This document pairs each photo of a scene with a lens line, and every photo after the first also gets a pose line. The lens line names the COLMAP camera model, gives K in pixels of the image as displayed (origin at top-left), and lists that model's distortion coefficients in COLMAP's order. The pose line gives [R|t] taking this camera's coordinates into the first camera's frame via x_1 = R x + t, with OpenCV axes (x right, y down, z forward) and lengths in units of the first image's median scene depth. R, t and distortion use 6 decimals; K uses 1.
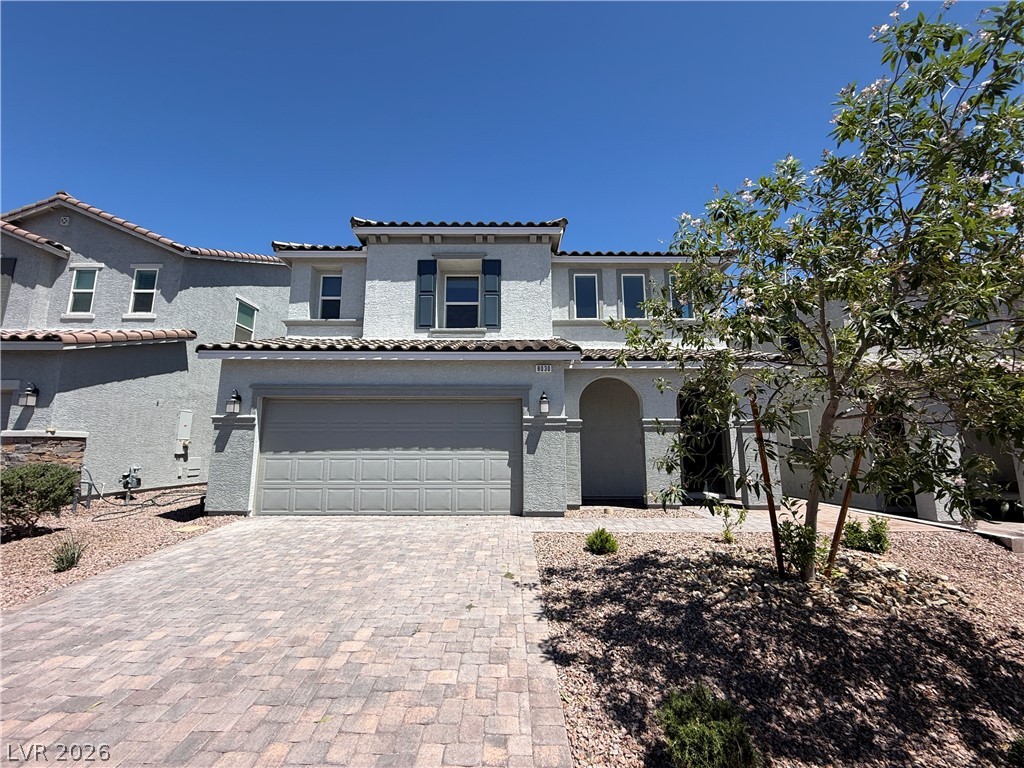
lens RADIAL K [[409.3, 0, 510.9], [0, 409.3, 384.8], [0, 0, 1]] dist [-0.000347, 0.000032]
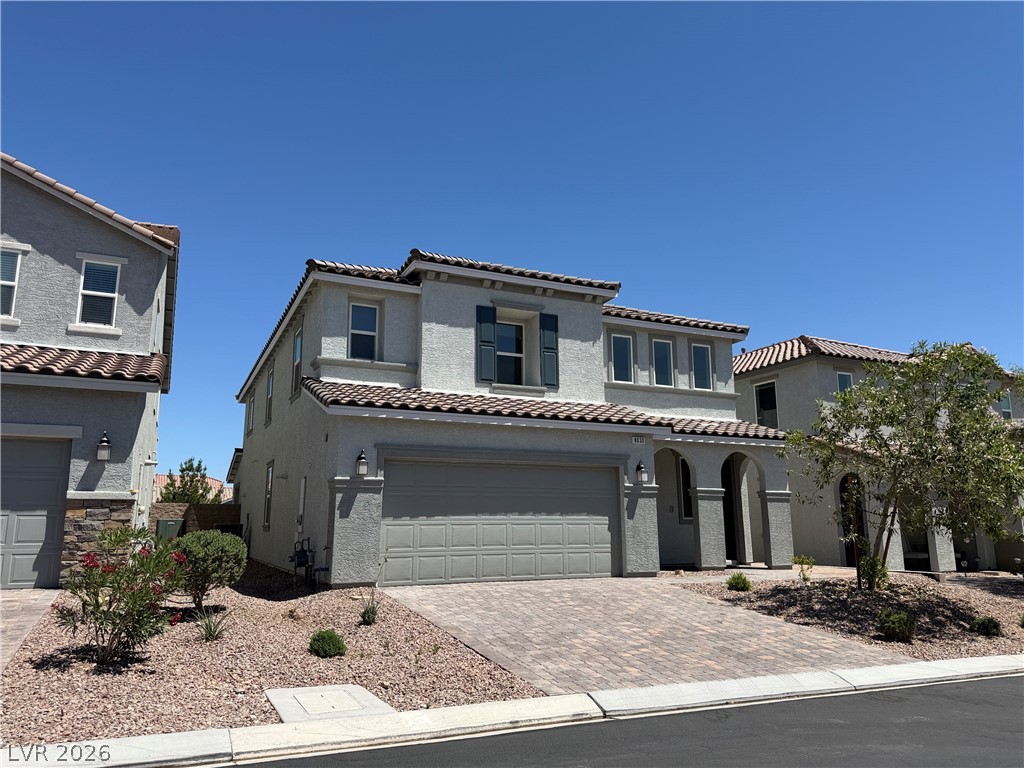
lens RADIAL K [[726.2, 0, 513.8], [0, 726.2, 381.3], [0, 0, 1]] dist [0.036511, -0.003772]
pose [[0.903563, 0.078149, 0.421267, -0.833698], [-0.059598, 0.996591, -0.057048, -0.052209], [-0.424289, 0.026439, 0.905141, -0.489616]]
